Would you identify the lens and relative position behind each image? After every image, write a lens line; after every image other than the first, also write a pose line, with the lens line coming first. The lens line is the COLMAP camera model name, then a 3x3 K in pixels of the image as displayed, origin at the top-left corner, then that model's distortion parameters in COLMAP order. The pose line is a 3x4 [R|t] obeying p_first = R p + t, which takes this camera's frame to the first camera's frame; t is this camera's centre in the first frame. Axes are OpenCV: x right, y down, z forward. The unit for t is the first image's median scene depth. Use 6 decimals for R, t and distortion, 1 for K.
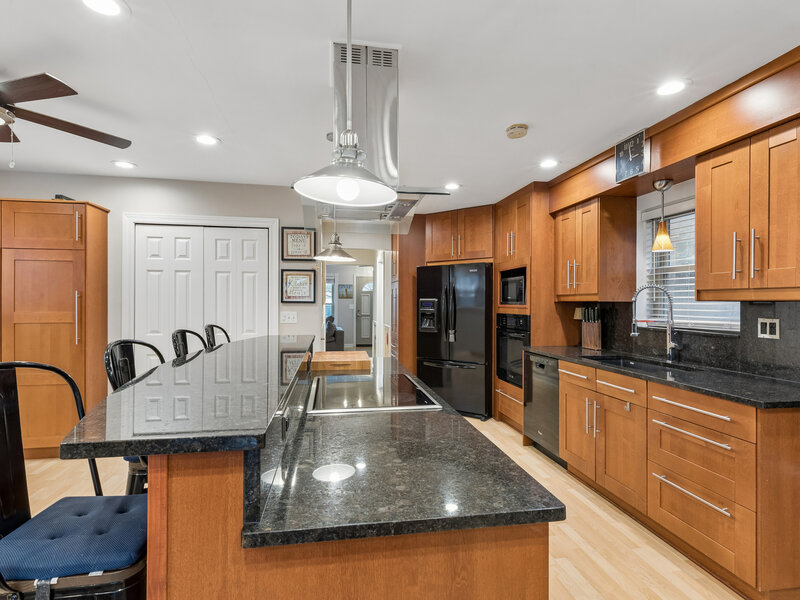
lens RADIAL K [[410.8, 0, 395.7], [0, 410.8, 303.1], [0, 0, 1]] dist [-0.001539, -0.000070]
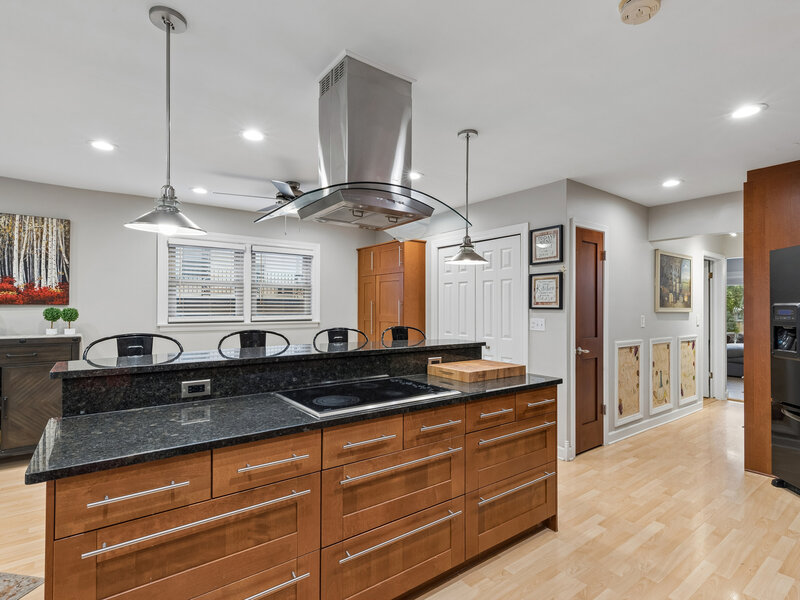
lens RADIAL K [[410.8, 0, 402.2], [0, 410.8, 301.3], [0, 0, 1]] dist [-0.001539, -0.000070]
pose [[0.468074, -0.017669, -0.883513, 0.430144], [-0.002828, 0.999765, -0.021492, 0.002556], [0.883685, 0.012559, 0.467914, 0.285098]]
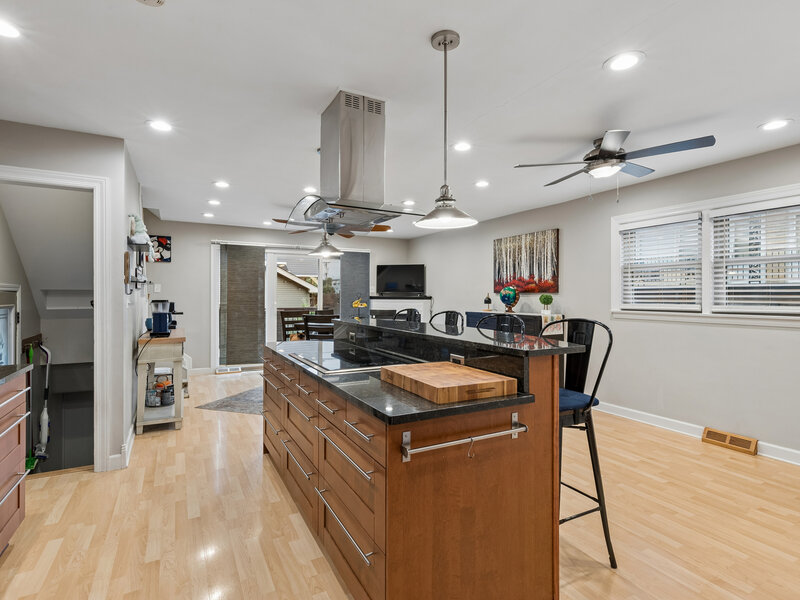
lens RADIAL K [[410.8, 0, 404.3], [0, 410.8, 297.1], [0, 0, 1]] dist [-0.001539, -0.000070]
pose [[-0.932278, -0.005737, -0.361697, 0.213920], [-0.007337, 0.999968, 0.003050, 0.004933], [0.361668, 0.005497, -0.932291, 0.834140]]
